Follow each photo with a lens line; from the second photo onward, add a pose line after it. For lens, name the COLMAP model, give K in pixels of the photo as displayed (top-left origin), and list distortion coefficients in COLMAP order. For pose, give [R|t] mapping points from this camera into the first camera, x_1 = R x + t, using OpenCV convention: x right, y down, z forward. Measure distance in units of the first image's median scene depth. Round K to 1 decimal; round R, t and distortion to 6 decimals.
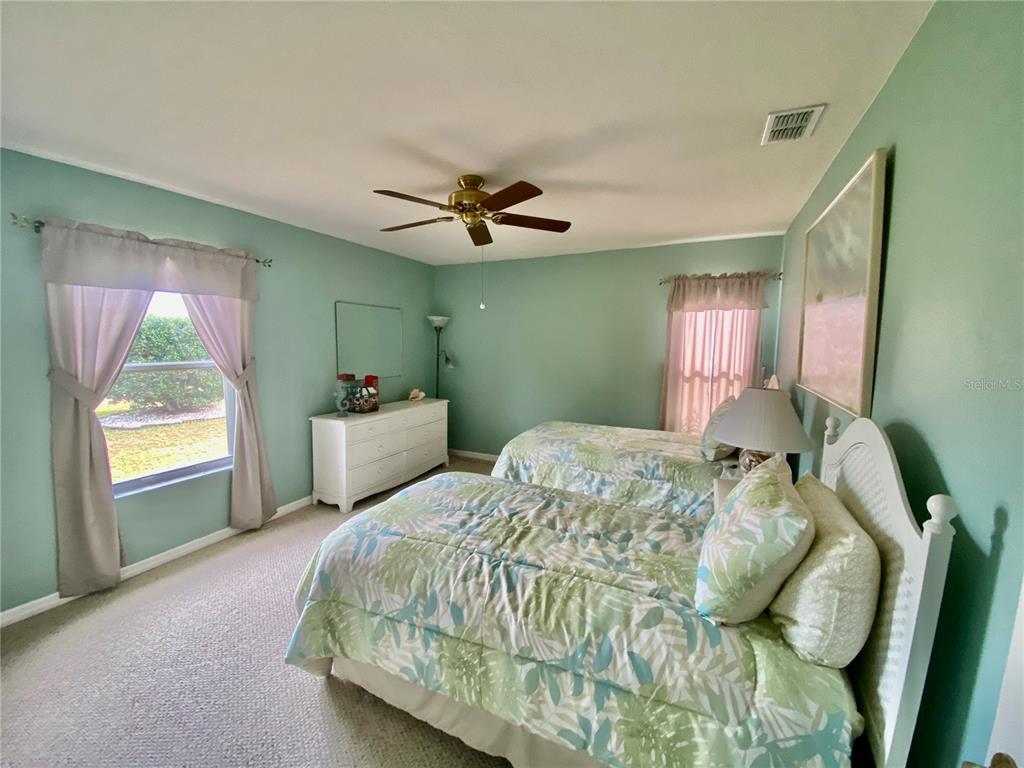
lens RADIAL K [[410.9, 0, 508.1], [0, 410.9, 384.8], [0, 0, 1]] dist [0.027863, -0.023744]
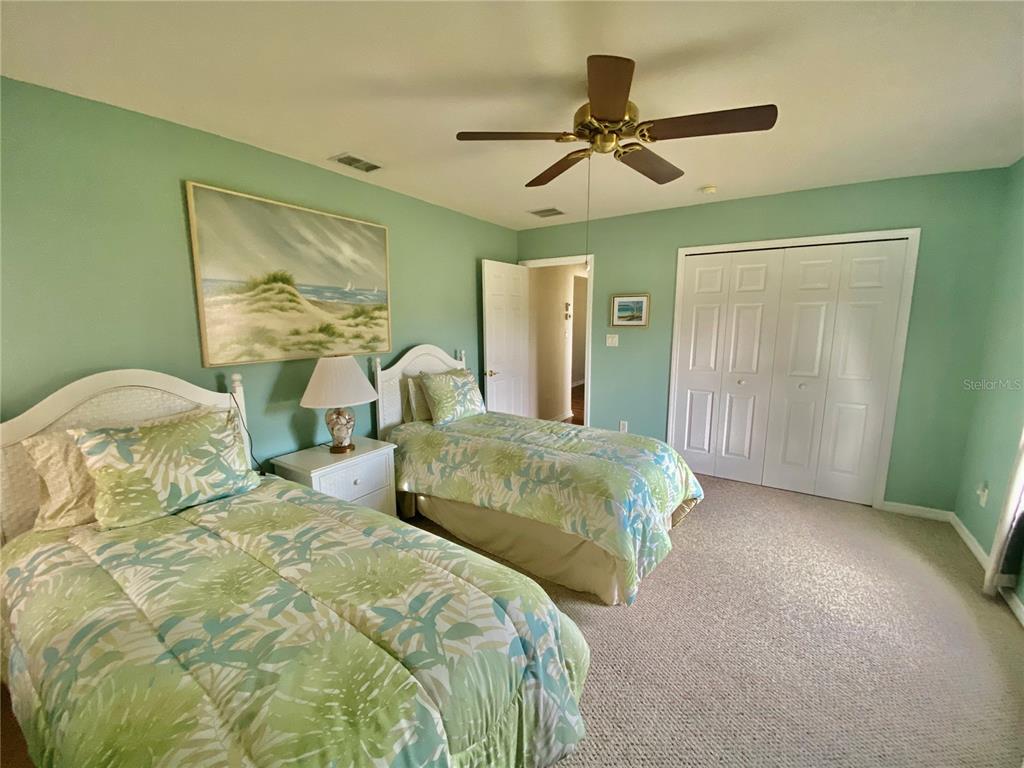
lens RADIAL K [[410.9, 0, 508.1], [0, 410.9, 384.8], [0, 0, 1]] dist [0.027863, -0.023744]
pose [[-0.990489, -0.027465, 0.134826, -0.041934], [0.008371, 0.966032, 0.258288, -0.242440], [-0.137340, 0.256960, -0.956613, 2.385758]]
